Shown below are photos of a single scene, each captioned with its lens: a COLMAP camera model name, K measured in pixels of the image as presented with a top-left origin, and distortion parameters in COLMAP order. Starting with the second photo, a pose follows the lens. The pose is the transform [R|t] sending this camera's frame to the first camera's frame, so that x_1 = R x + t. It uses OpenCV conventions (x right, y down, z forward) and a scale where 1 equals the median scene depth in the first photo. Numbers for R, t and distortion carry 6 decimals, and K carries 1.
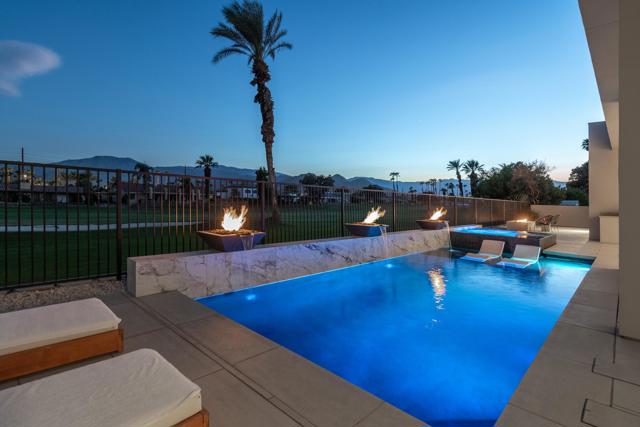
lens RADIAL K [[321.4, 0, 320.7], [0, 321.4, 202.7], [0, 0, 1]] dist [0.014451, 0.000082]
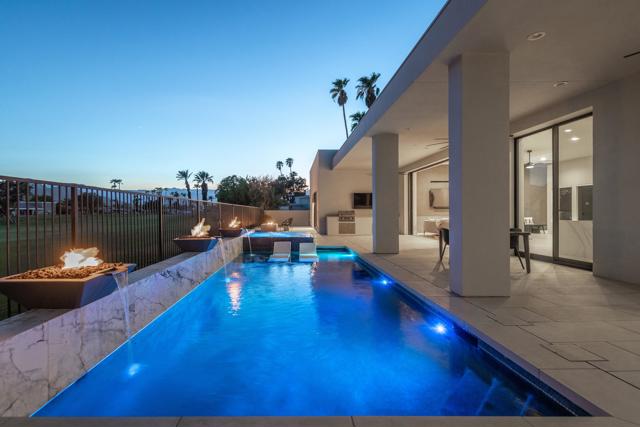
lens RADIAL K [[305.0, 0, 303.4], [0, 305.0, 211.9], [0, 0, 1]] dist [-0.003477, -0.000559]
pose [[0.706559, -0.032348, 0.706915, -0.070027], [0.029743, 0.999429, 0.016005, -0.002105], [-0.707029, 0.009717, 0.707118, 0.062169]]
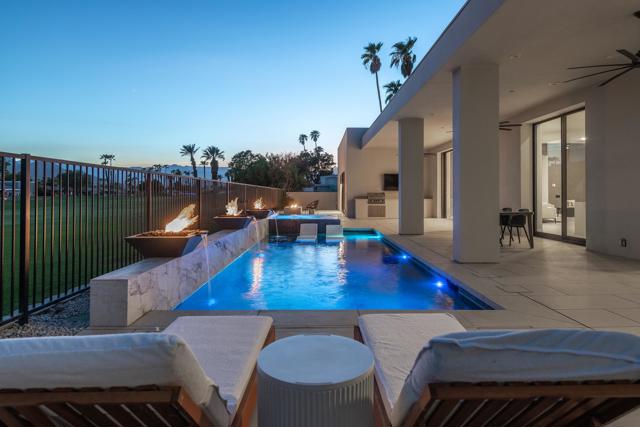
lens RADIAL K [[366.3, 0, 332.7], [0, 366.3, 192.4], [0, 0, 1]] dist [-0.001321, -0.000948]
pose [[0.701848, -0.025765, 0.711861, -0.125020], [0.025116, 0.999619, 0.011417, -0.002706], [-0.711884, 0.009866, 0.702228, 0.007791]]
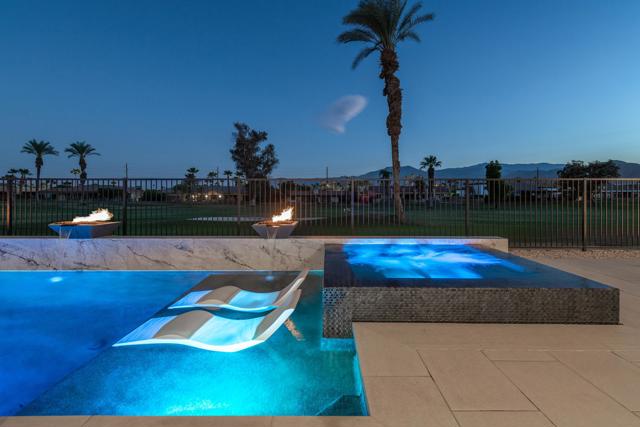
lens RADIAL K [[287.5, 0, 321.4], [0, 287.5, 202.8], [0, 0, 1]] dist [0.014961, 0.000064]
pose [[0.675793, -0.012253, -0.736989, 0.308436], [0.015980, 0.999870, -0.001971, 0.009133], [0.736918, -0.010445, 0.675902, 0.276242]]
